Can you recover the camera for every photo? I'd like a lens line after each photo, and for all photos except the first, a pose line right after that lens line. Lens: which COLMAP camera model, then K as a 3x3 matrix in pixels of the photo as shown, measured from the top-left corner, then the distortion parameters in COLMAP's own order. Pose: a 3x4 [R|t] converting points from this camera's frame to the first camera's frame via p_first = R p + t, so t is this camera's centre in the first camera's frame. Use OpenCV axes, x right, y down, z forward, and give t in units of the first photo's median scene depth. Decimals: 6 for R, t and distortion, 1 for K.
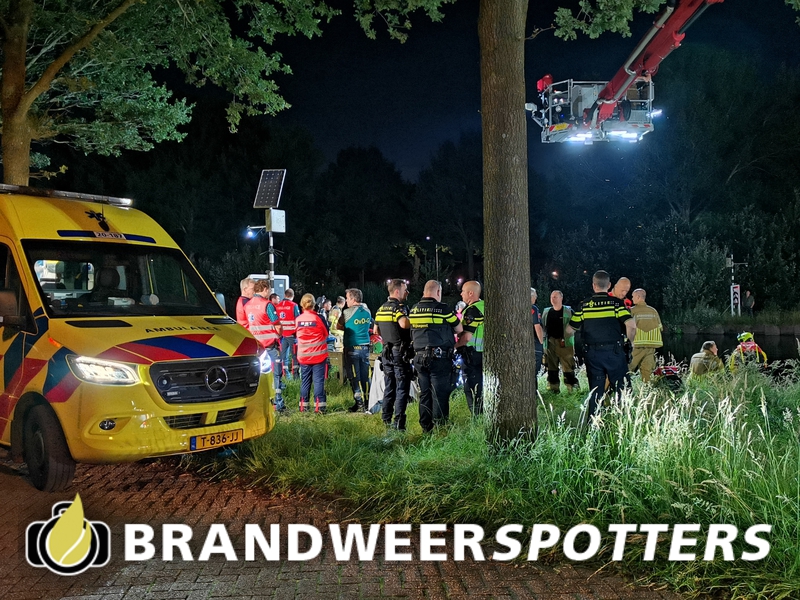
lens RADIAL K [[749.3, 0, 400.0], [0, 749.3, 300.0], [0, 0, 1]] dist [-0.000720, -0.000165]
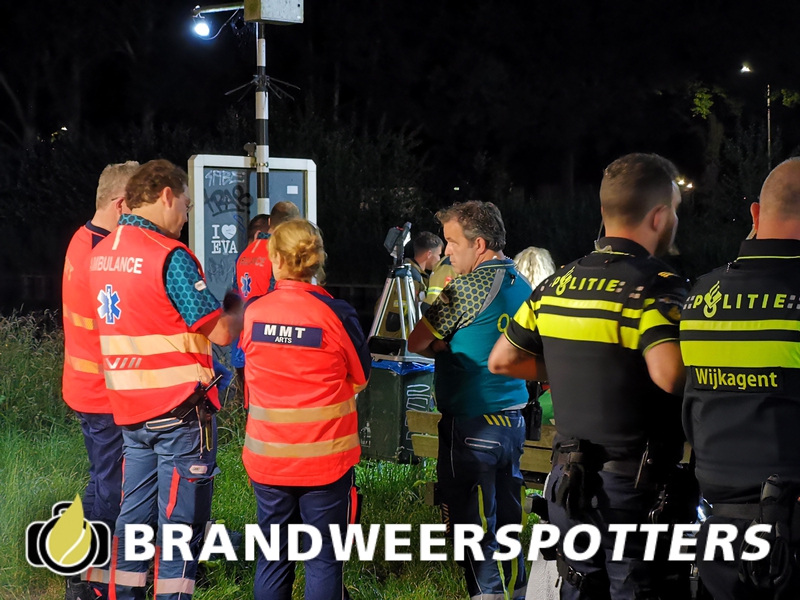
lens RADIAL K [[1863.3, 0, 400.0], [0, 1863.3, 300.0], [0, 0, 1]] dist [0.390323, -0.614068]
pose [[0.989943, 0.016336, -0.140519, 0.003448], [-0.011117, 0.999222, 0.037842, -0.002632], [0.141028, -0.035899, 0.989354, 0.200910]]
